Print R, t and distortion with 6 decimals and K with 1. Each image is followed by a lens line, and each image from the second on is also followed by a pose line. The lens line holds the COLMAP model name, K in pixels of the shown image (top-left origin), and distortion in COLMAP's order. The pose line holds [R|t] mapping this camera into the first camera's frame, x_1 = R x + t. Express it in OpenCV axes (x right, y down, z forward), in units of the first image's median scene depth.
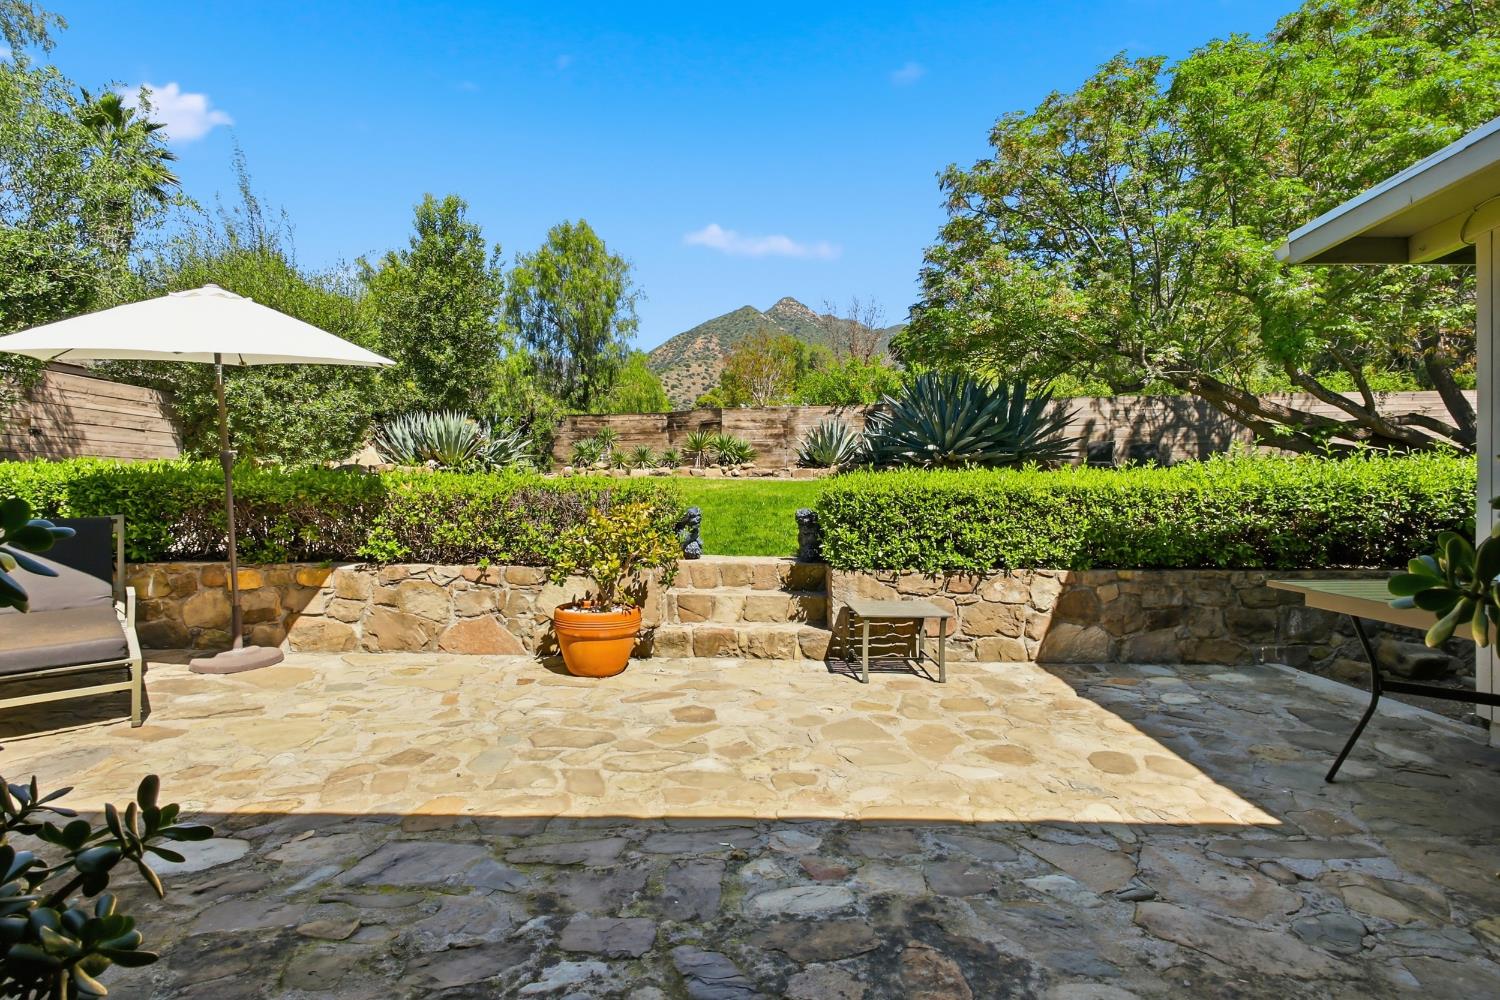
lens RADIAL K [[708.9, 0, 761.5], [0, 708.9, 494.9], [0, 0, 1]] dist [0.001149, 0.000050]
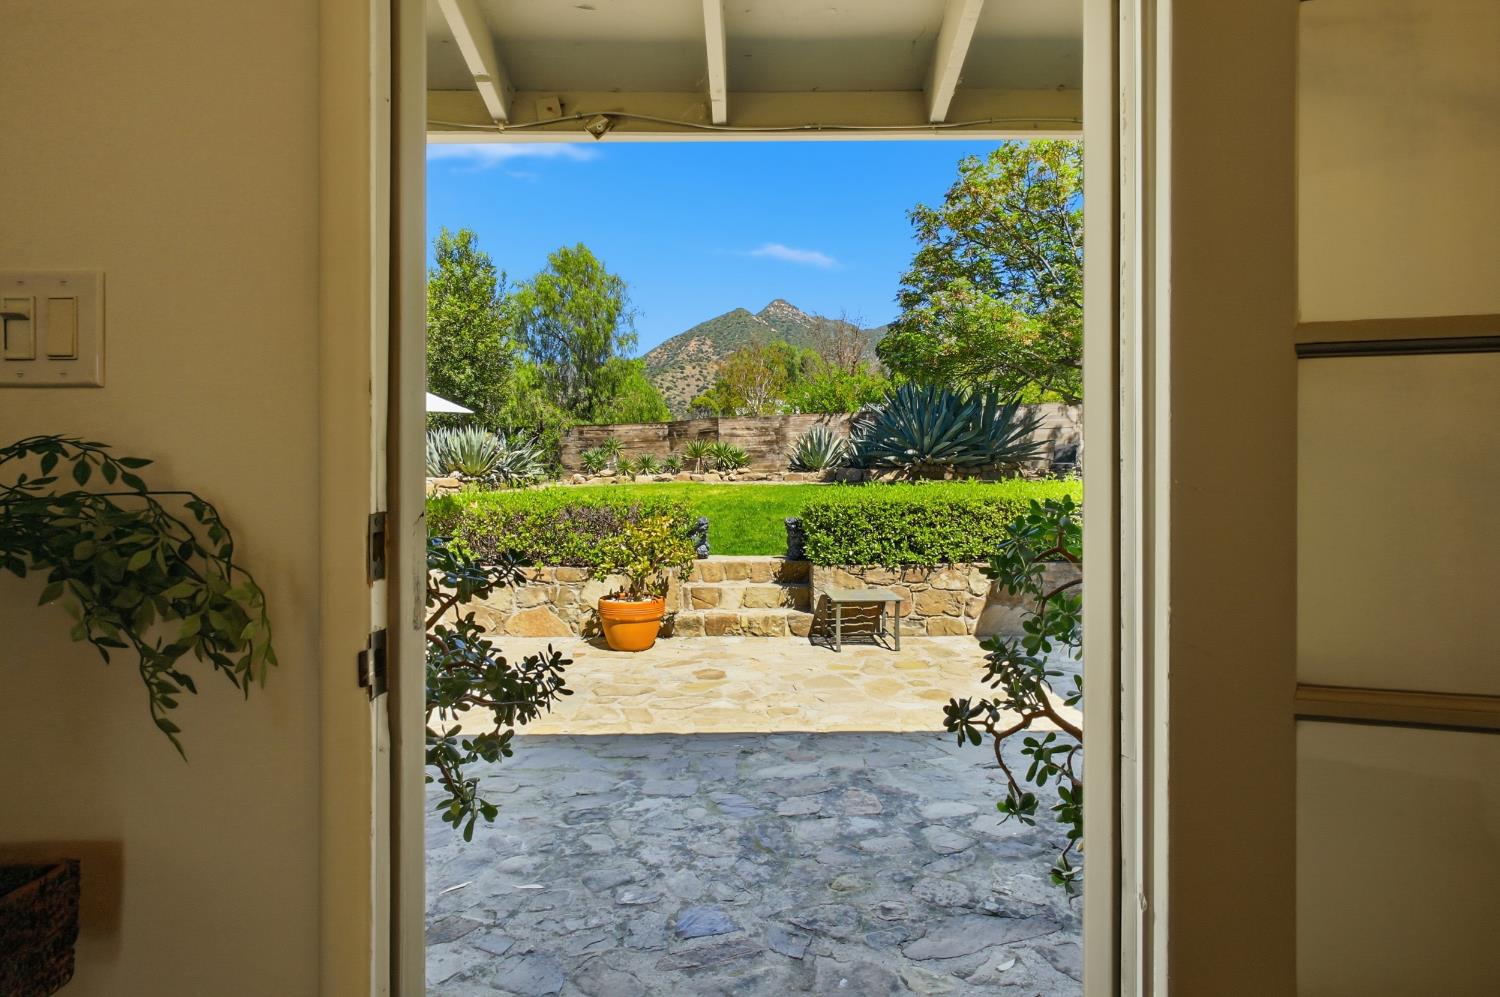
lens RADIAL K [[708.9, 0, 737.3], [0, 708.9, 497.2], [0, 0, 1]] dist [0.001149, 0.000050]
pose [[0.999456, -0.018734, -0.027152, 0.000149], [0.018955, 0.999789, 0.007901, -0.016130], [0.026998, -0.008412, 0.999600, -0.144356]]
